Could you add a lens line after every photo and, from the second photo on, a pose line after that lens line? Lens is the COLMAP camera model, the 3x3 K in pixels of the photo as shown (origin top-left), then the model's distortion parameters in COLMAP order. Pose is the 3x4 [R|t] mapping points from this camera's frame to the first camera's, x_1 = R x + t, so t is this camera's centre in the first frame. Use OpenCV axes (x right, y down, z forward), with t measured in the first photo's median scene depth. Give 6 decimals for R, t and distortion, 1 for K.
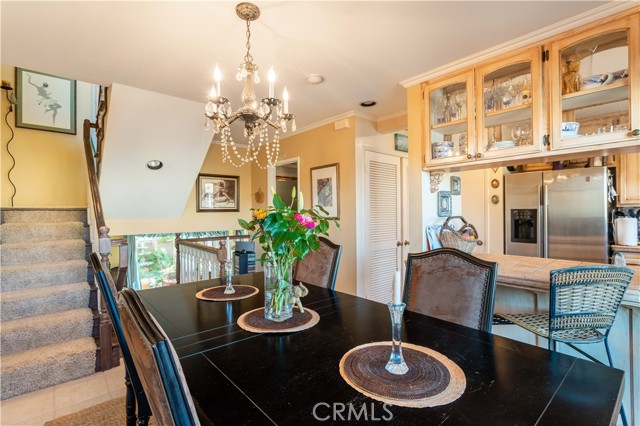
lens RADIAL K [[309.4, 0, 320.0], [0, 309.4, 213.0], [0, 0, 1]] dist [-0.001854, -0.000253]
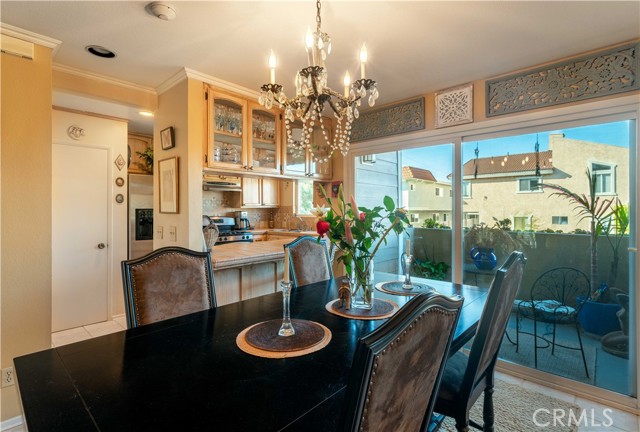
lens RADIAL K [[312.4, 0, 320.0], [0, 312.4, 216.0], [0, 0, 1]] dist [0.000466, 0.000090]
pose [[-0.112559, -0.008011, 0.993613, -0.803239], [0.003270, 0.999959, 0.008432, 0.009069], [-0.993640, 0.004198, -0.112528, 0.813321]]
